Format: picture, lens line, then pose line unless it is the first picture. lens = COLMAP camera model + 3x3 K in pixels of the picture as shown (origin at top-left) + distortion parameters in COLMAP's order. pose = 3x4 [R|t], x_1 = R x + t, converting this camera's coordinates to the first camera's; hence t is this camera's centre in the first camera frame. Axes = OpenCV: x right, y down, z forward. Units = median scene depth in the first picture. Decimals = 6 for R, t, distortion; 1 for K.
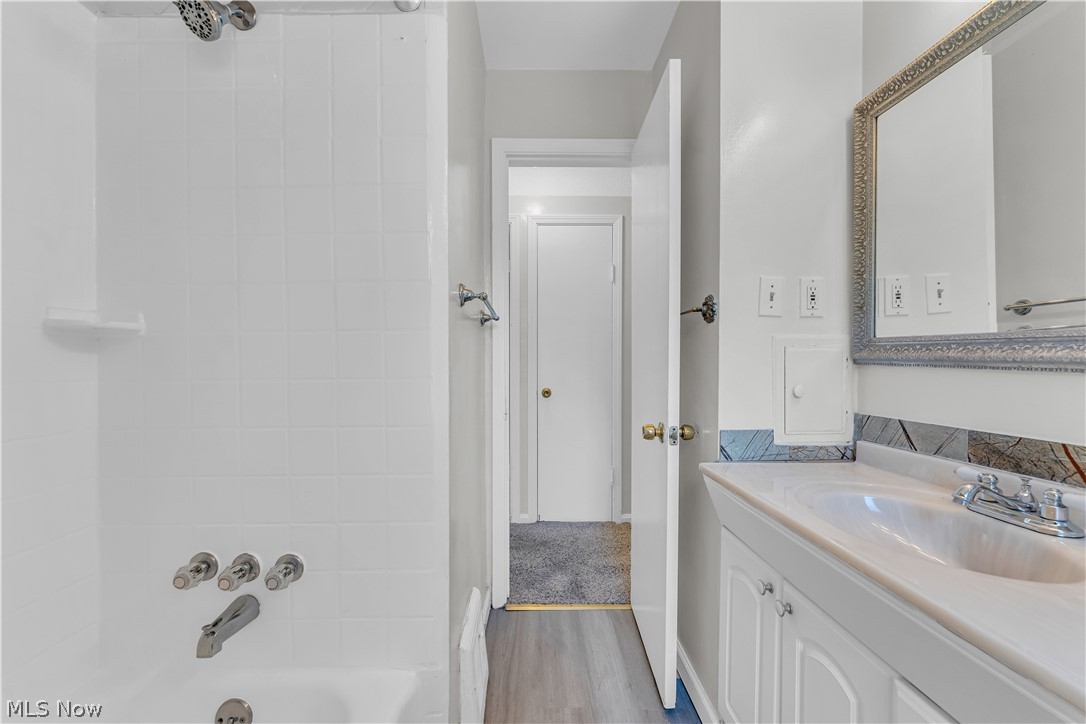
lens RADIAL K [[441.2, 0, 537.7], [0, 441.2, 369.2], [0, 0, 1]] dist [0.000947, -0.000521]
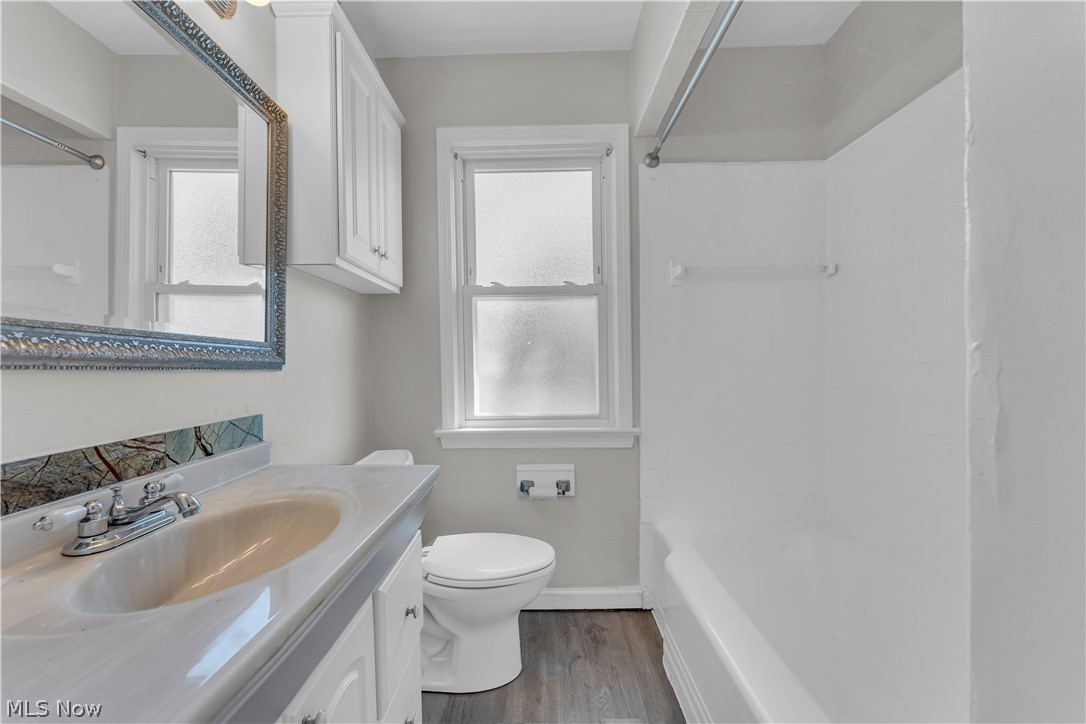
lens RADIAL K [[441.2, 0, 543.2], [0, 441.2, 358.5], [0, 0, 1]] dist [0.000947, -0.000521]
pose [[-0.999879, 0.013199, 0.008256, 0.171743], [0.013234, 0.999903, 0.004235, -0.006148], [-0.008200, 0.004344, -0.999957, 1.414036]]
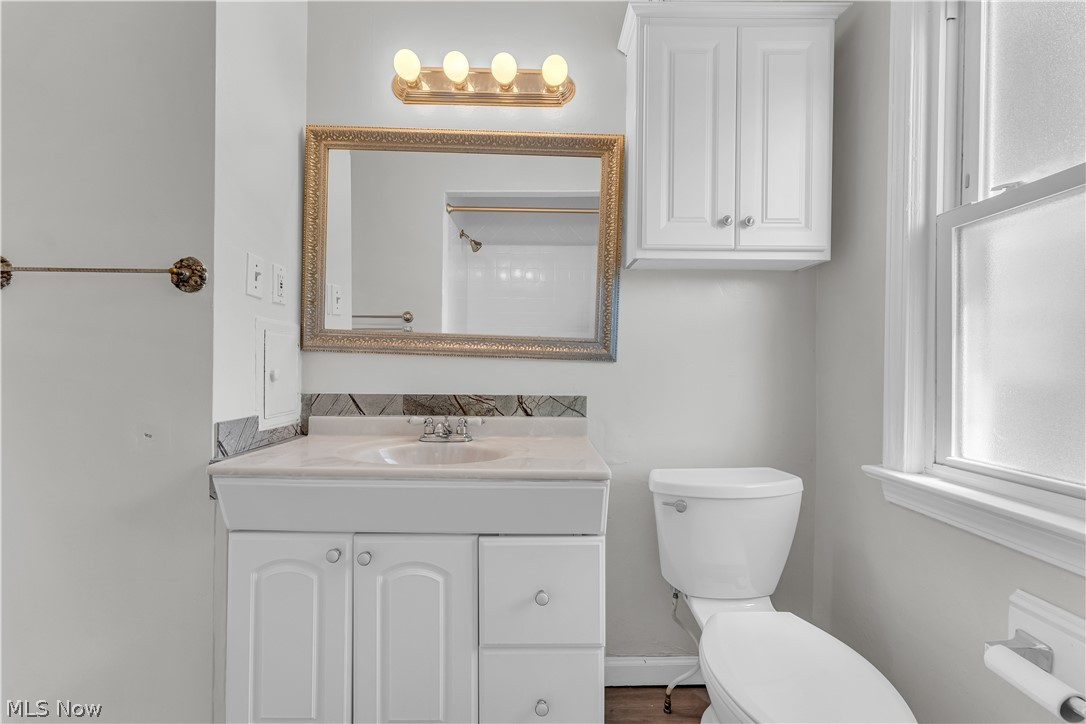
lens RADIAL K [[441.2, 0, 539.2], [0, 441.2, 365.7], [0, 0, 1]] dist [0.000947, -0.000521]
pose [[0.012337, 0.002399, 0.999921, -0.500632], [-0.000392, 0.999997, -0.002395, 0.037047], [-0.999924, -0.000362, 0.012337, 0.451550]]
